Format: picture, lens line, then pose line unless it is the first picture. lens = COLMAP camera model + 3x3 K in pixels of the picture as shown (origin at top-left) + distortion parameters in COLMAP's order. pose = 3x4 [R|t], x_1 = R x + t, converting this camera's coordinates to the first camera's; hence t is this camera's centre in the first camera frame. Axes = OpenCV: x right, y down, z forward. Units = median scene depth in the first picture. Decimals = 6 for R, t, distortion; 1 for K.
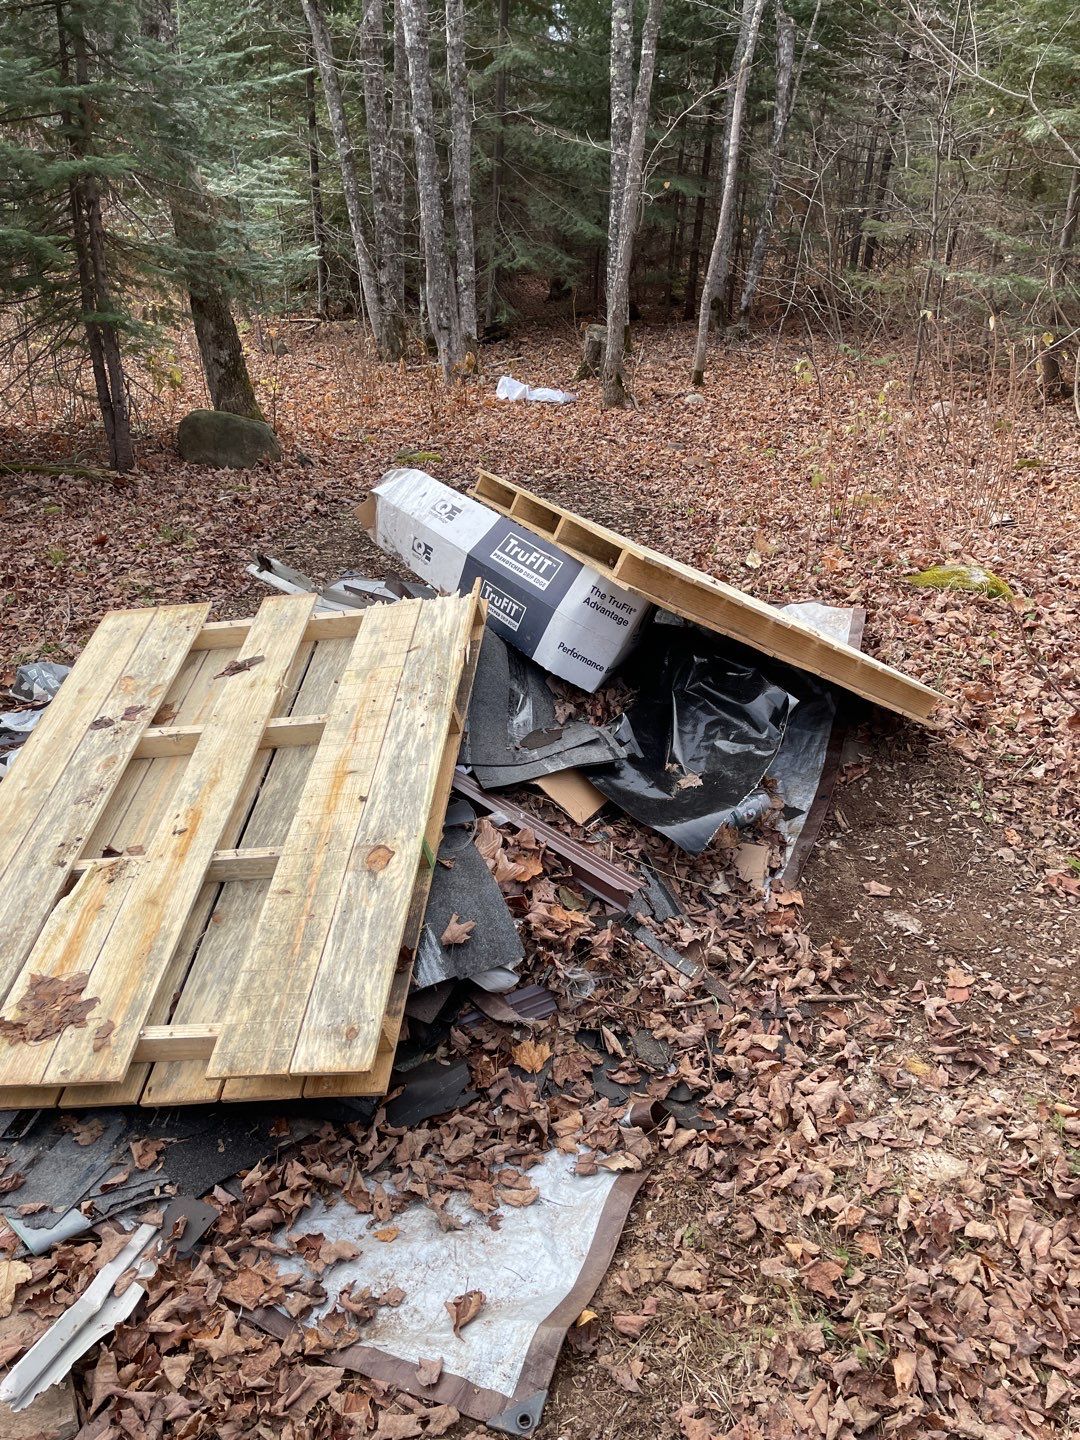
lens RADIAL K [[1062.0, 0, 585.9], [0, 1062.0, 727.2], [0, 0, 1]] dist [0.091573, -0.118767]
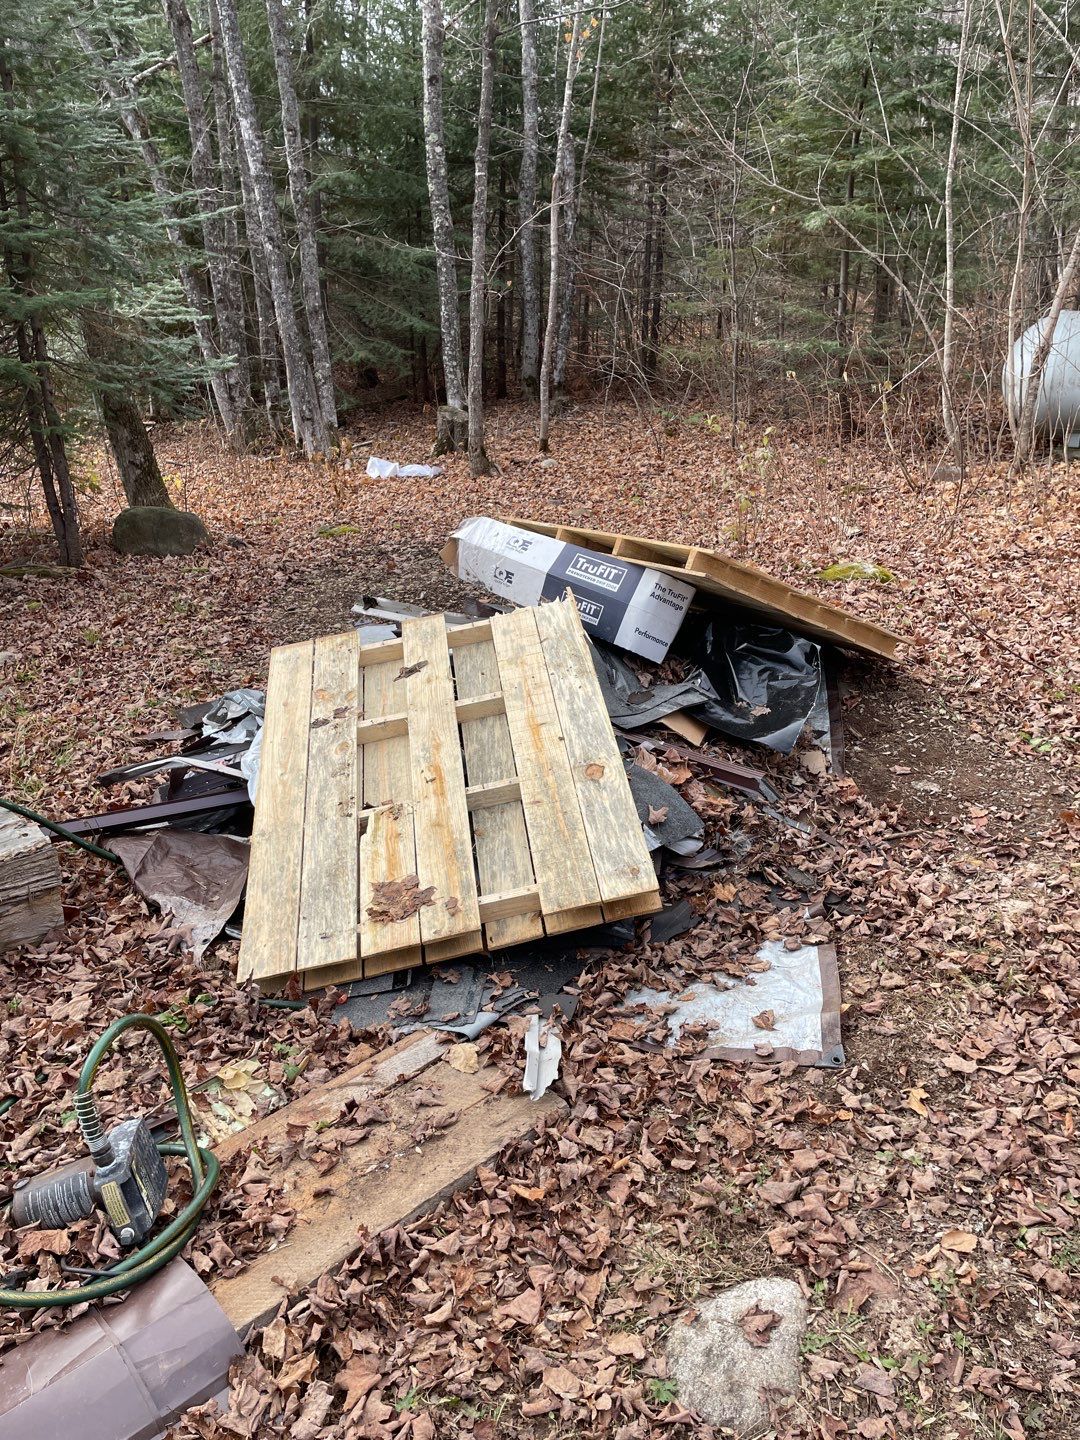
lens RADIAL K [[1096.4, 0, 536.0], [0, 1096.4, 712.0], [0, 0, 1]] dist [0.096048, -0.128043]
pose [[0.979108, -0.120462, 0.163818, -0.384871], [0.134345, 0.987981, -0.076447, 0.112637], [-0.152640, 0.096858, 0.983524, -0.323625]]
